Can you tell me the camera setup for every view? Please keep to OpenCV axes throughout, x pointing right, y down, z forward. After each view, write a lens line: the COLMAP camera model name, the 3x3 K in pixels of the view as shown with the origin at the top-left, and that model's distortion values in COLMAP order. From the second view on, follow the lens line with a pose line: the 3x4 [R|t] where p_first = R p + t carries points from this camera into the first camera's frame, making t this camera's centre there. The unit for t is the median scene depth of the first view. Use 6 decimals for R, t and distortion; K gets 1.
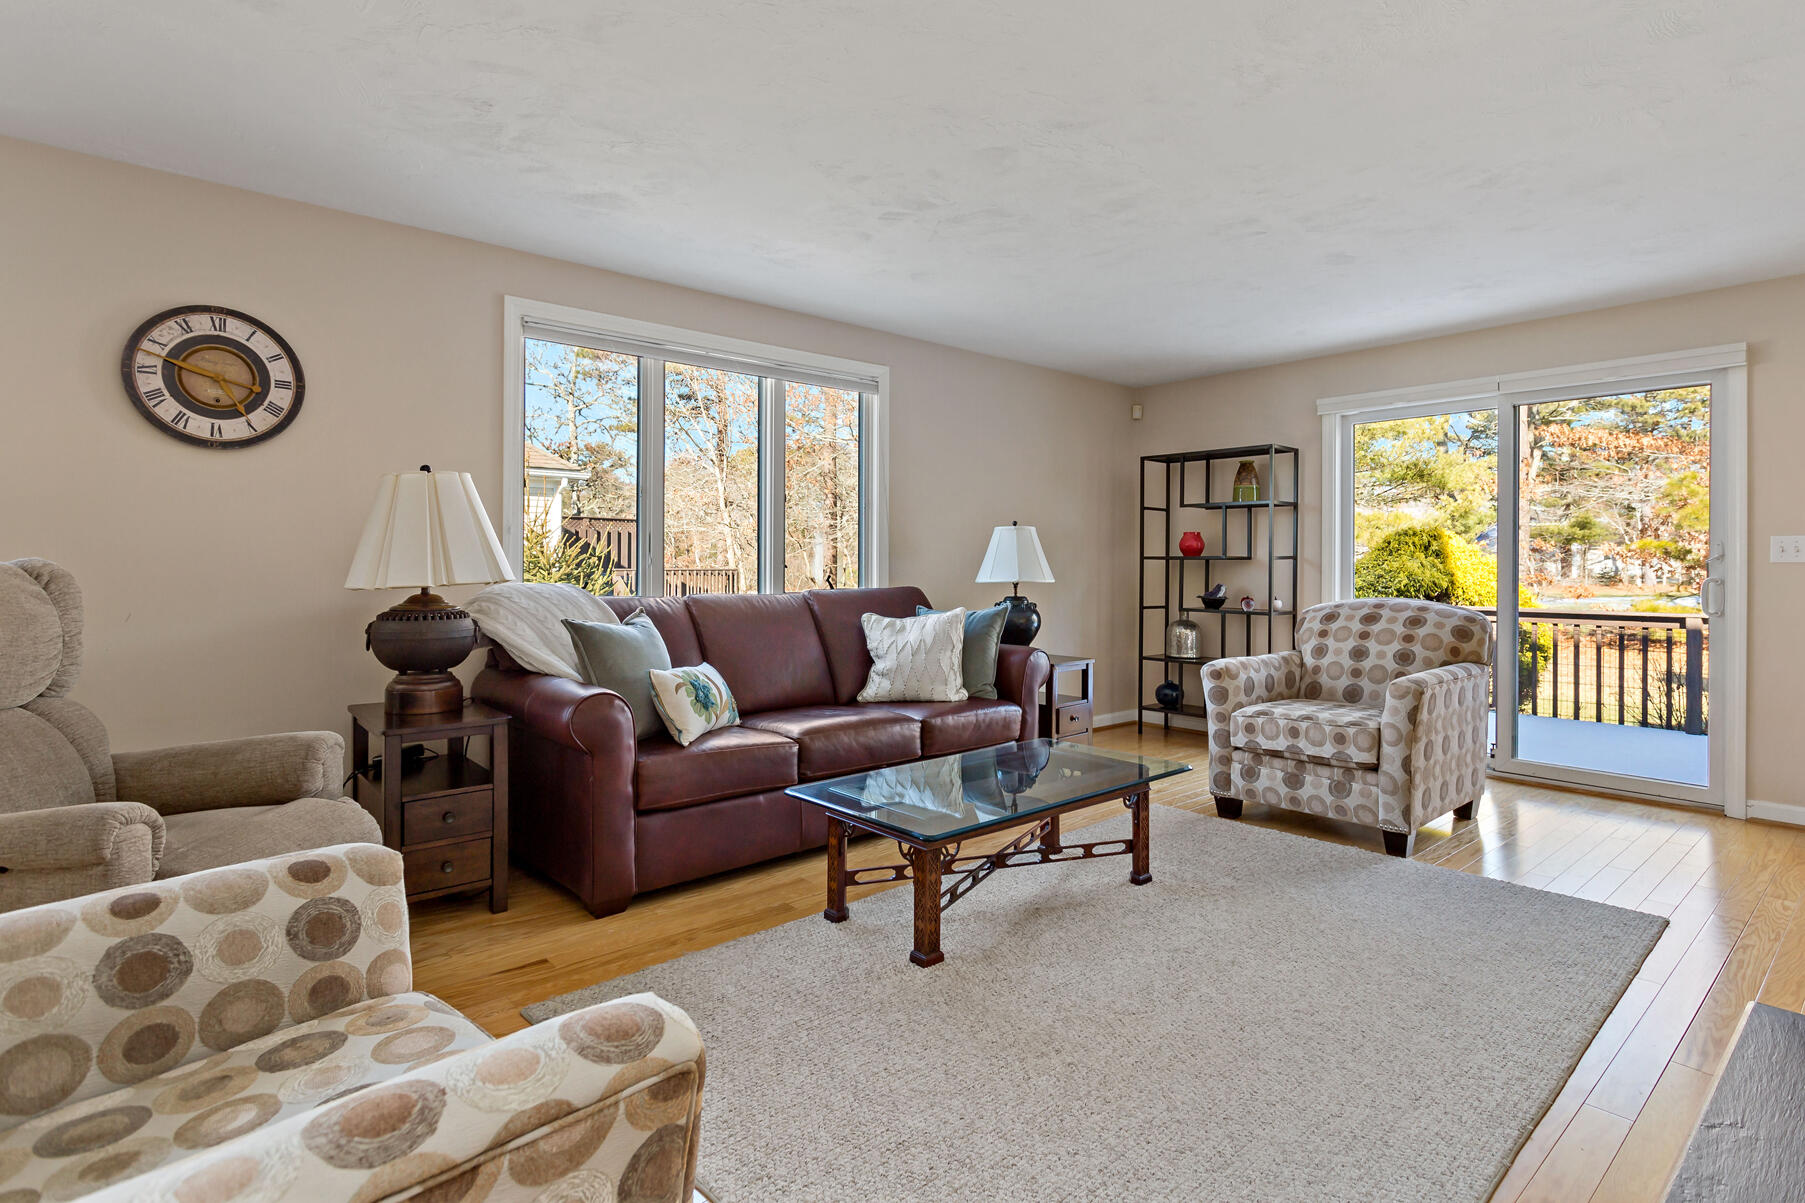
lens RADIAL K [[925.1, 0, 998.4], [0, 925.1, 567.9], [0, 0, 1]] dist [0.000673, 0.000936]
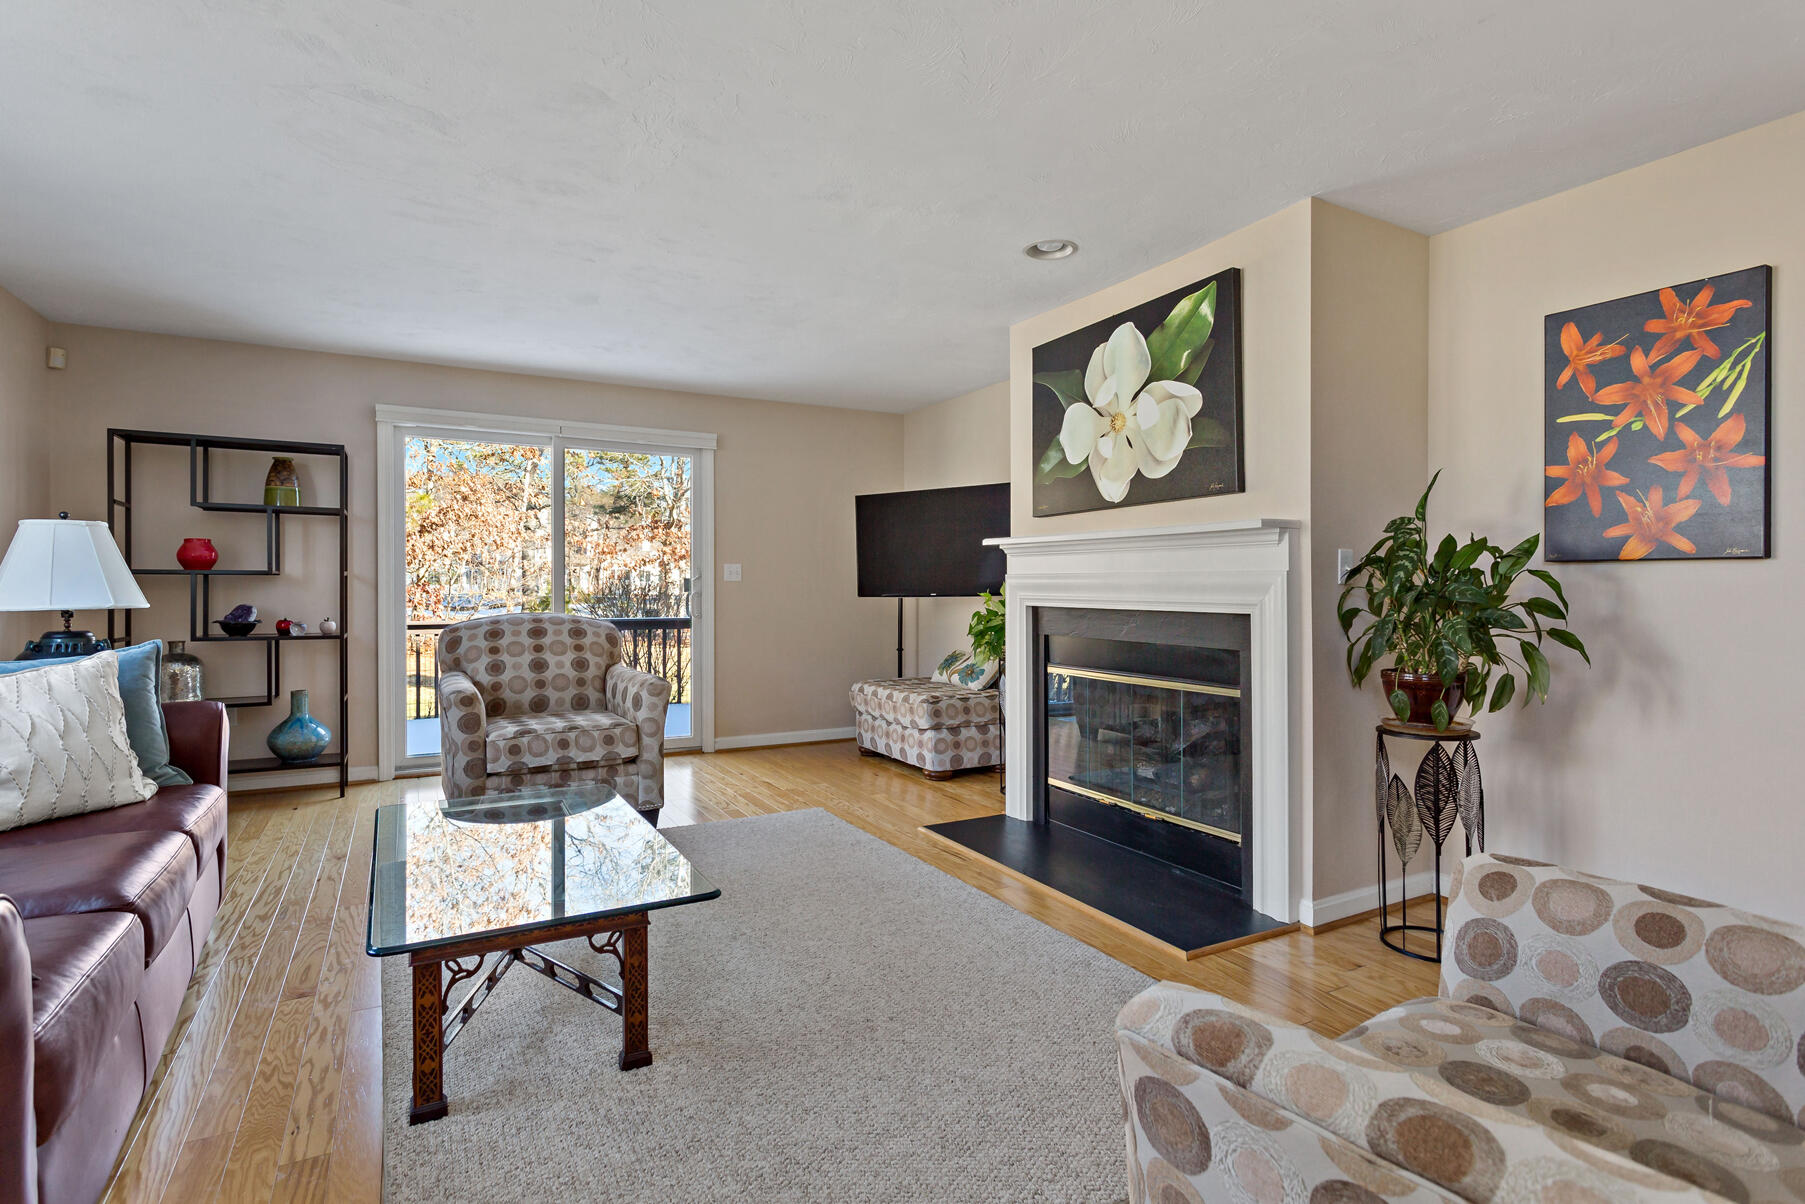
lens RADIAL K [[890.9, 0, 852.5], [0, 890.9, 597.6], [0, 0, 1]] dist [-0.000752, -0.000428]
pose [[0.266918, -0.015726, 0.963591, -0.498819], [-0.001214, 0.999861, 0.016654, -0.003419], [-0.963718, -0.005615, 0.266862, 0.377528]]
